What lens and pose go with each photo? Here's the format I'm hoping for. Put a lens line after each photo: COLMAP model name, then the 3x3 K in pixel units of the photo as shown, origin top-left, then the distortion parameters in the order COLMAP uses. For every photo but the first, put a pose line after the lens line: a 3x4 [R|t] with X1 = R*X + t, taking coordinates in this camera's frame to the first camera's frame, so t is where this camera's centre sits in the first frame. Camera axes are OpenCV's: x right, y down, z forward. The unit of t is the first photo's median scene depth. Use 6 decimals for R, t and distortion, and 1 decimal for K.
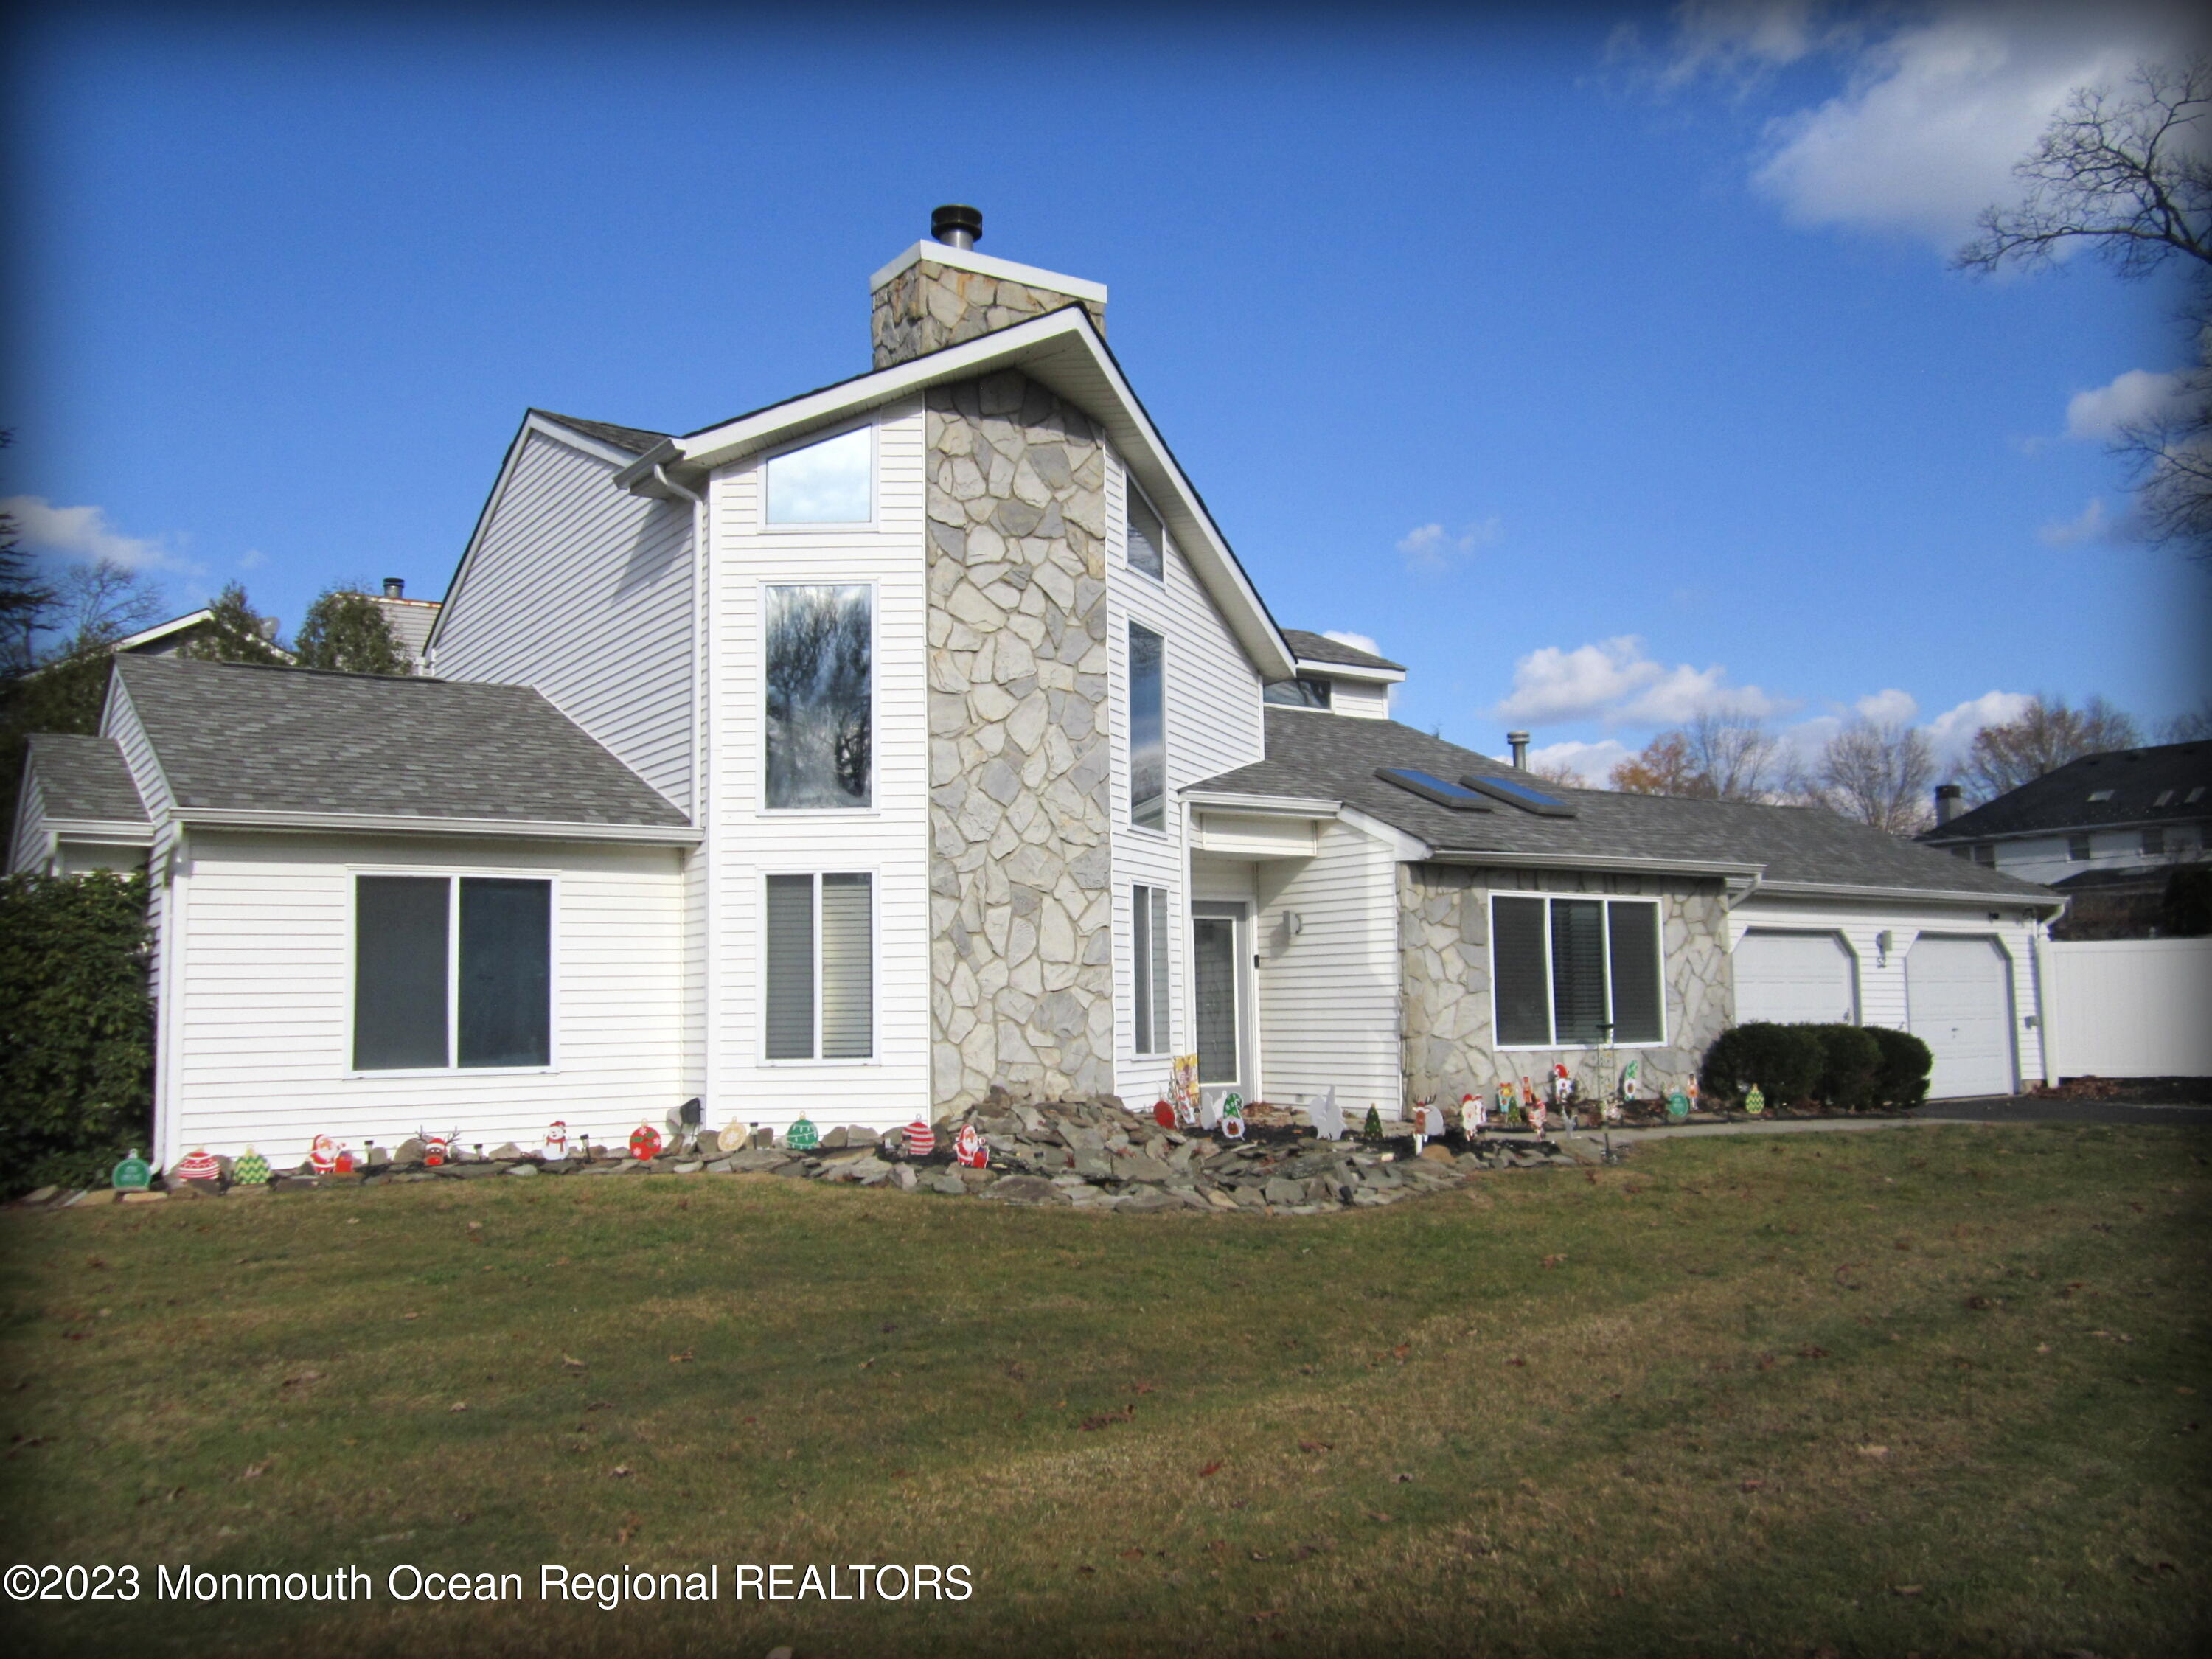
lens RADIAL K [[1848.9, 0, 1105.3], [0, 1848.9, 829.3], [0, 0, 1]] dist [-0.008267, -0.005589]
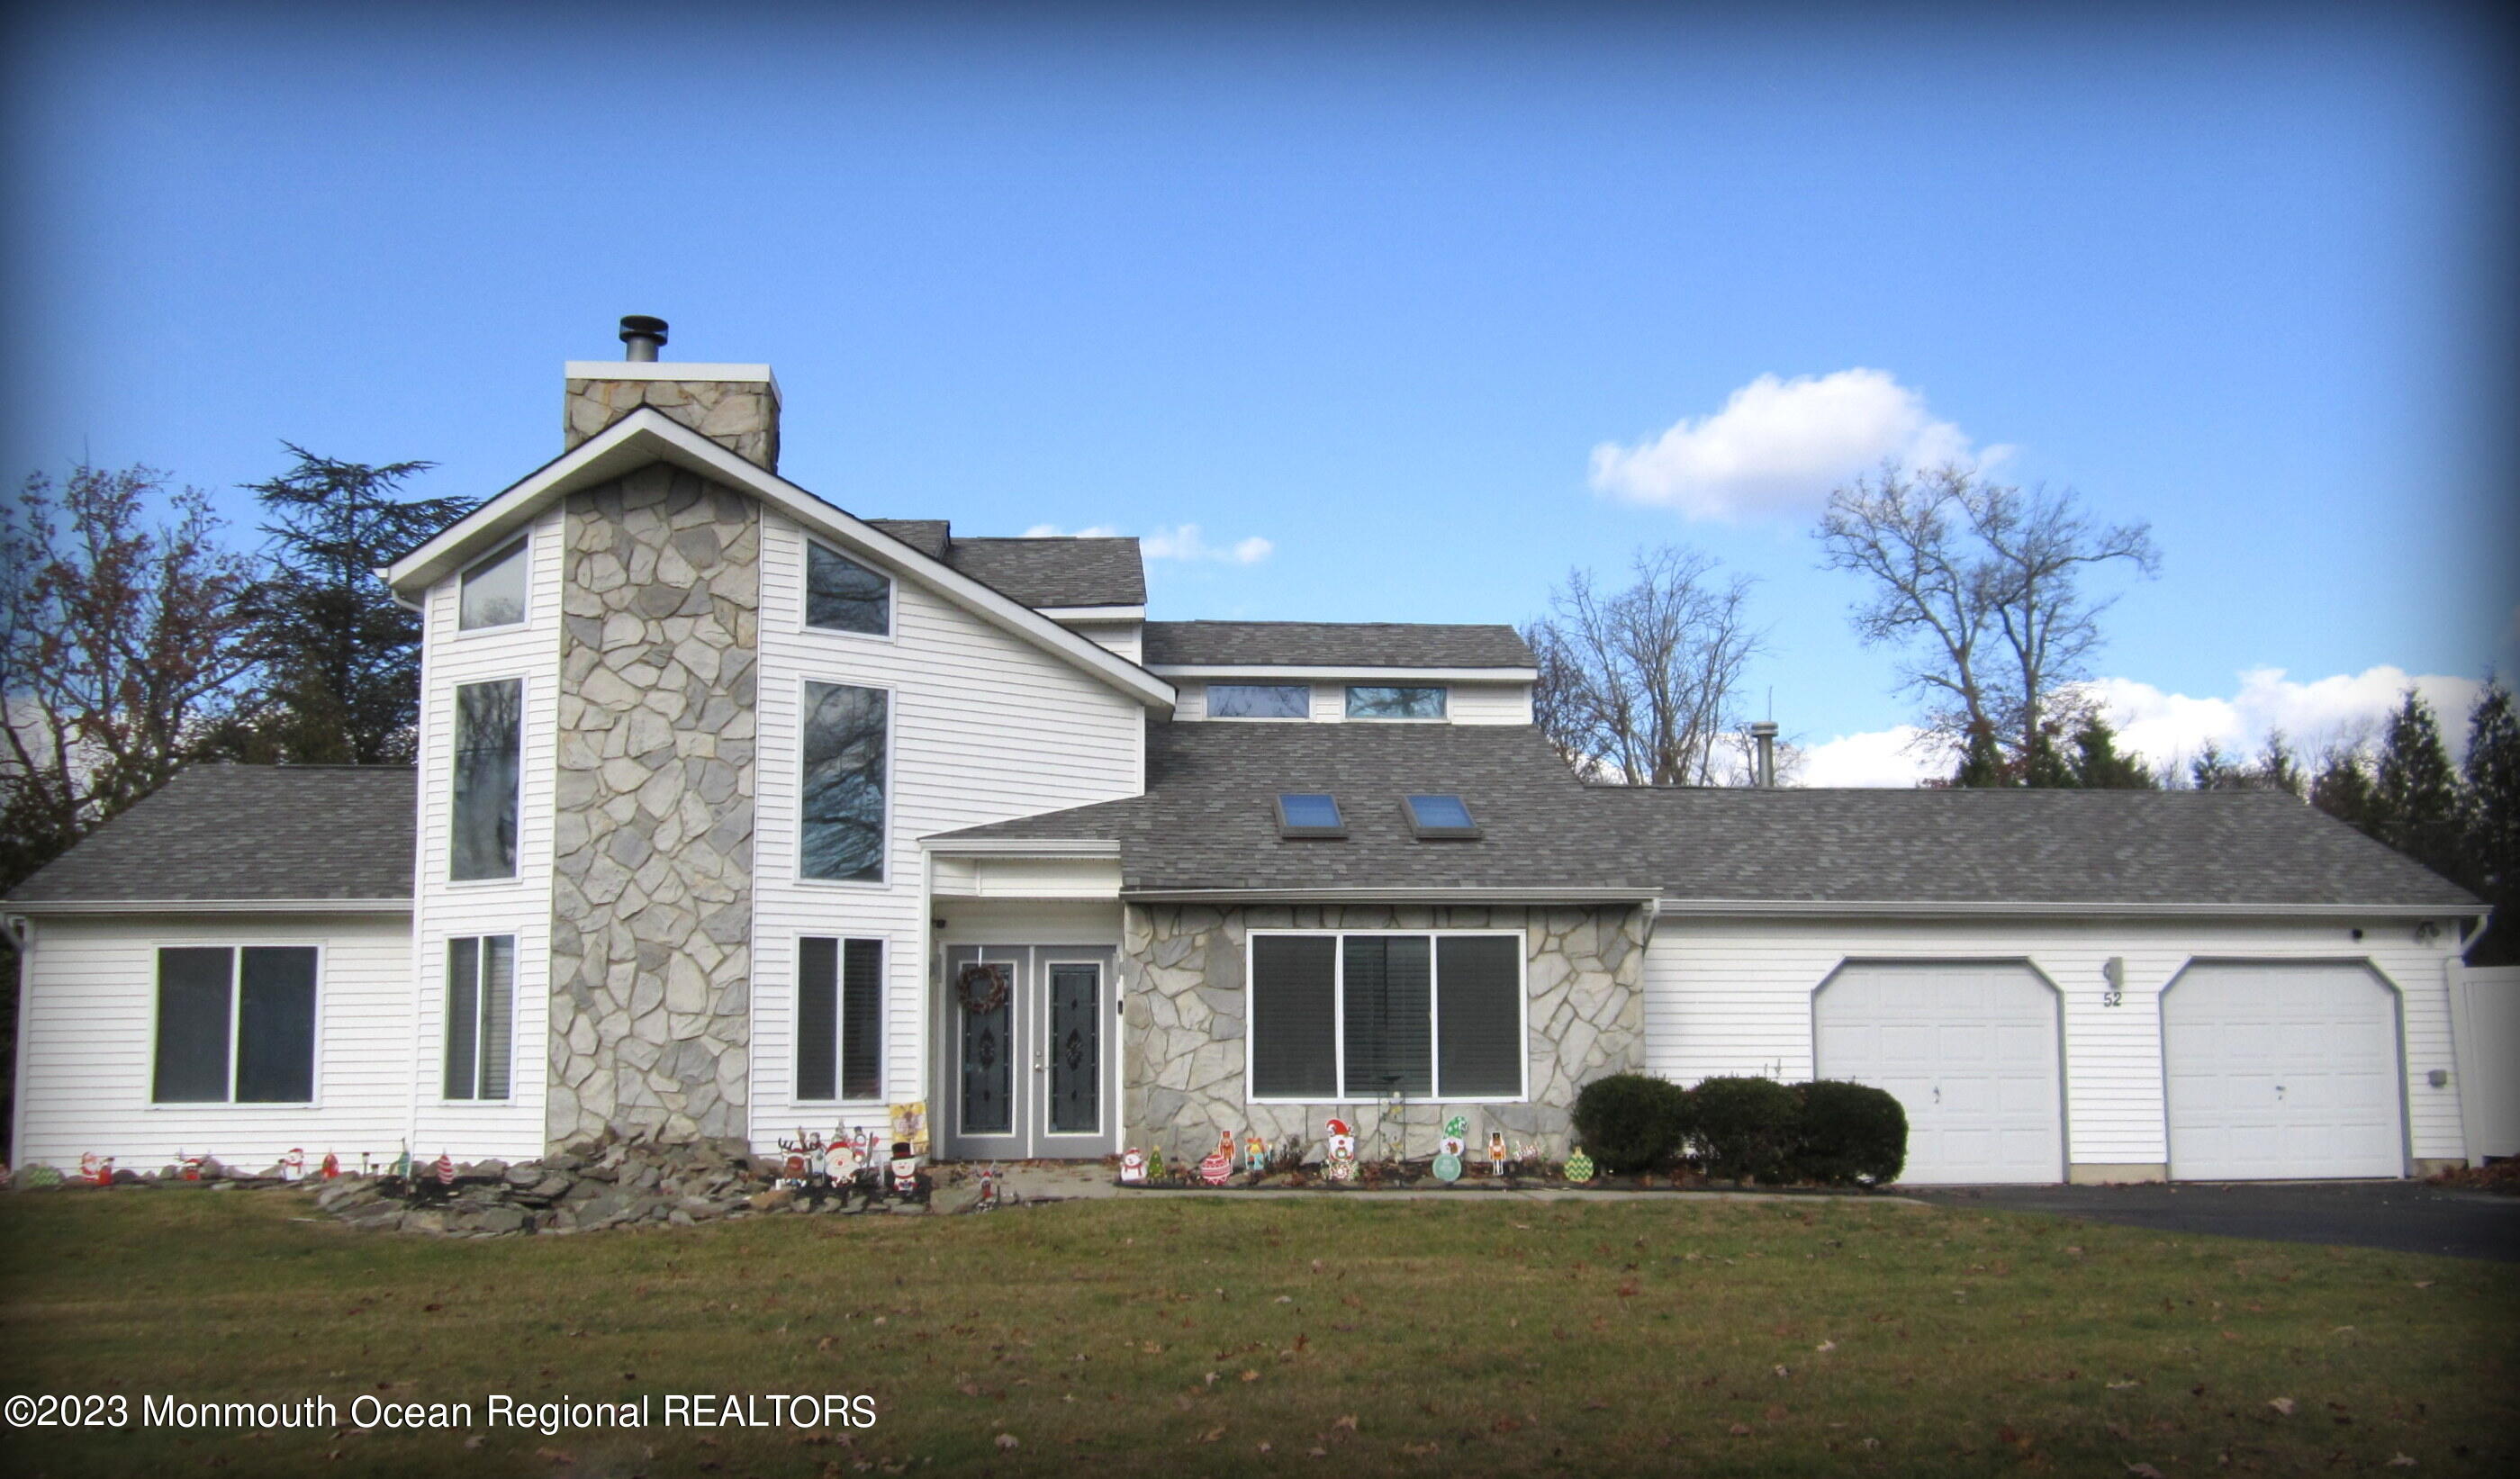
lens RADIAL K [[2262.0, 0, 1288.1], [0, 2262.0, 817.6], [0, 0, 1]] dist [0.001359, -0.026269]
pose [[0.873976, -0.047938, -0.483598, 0.885926], [0.044465, 0.998837, -0.018653, -0.001274], [0.483930, -0.005201, 0.875091, 0.021313]]
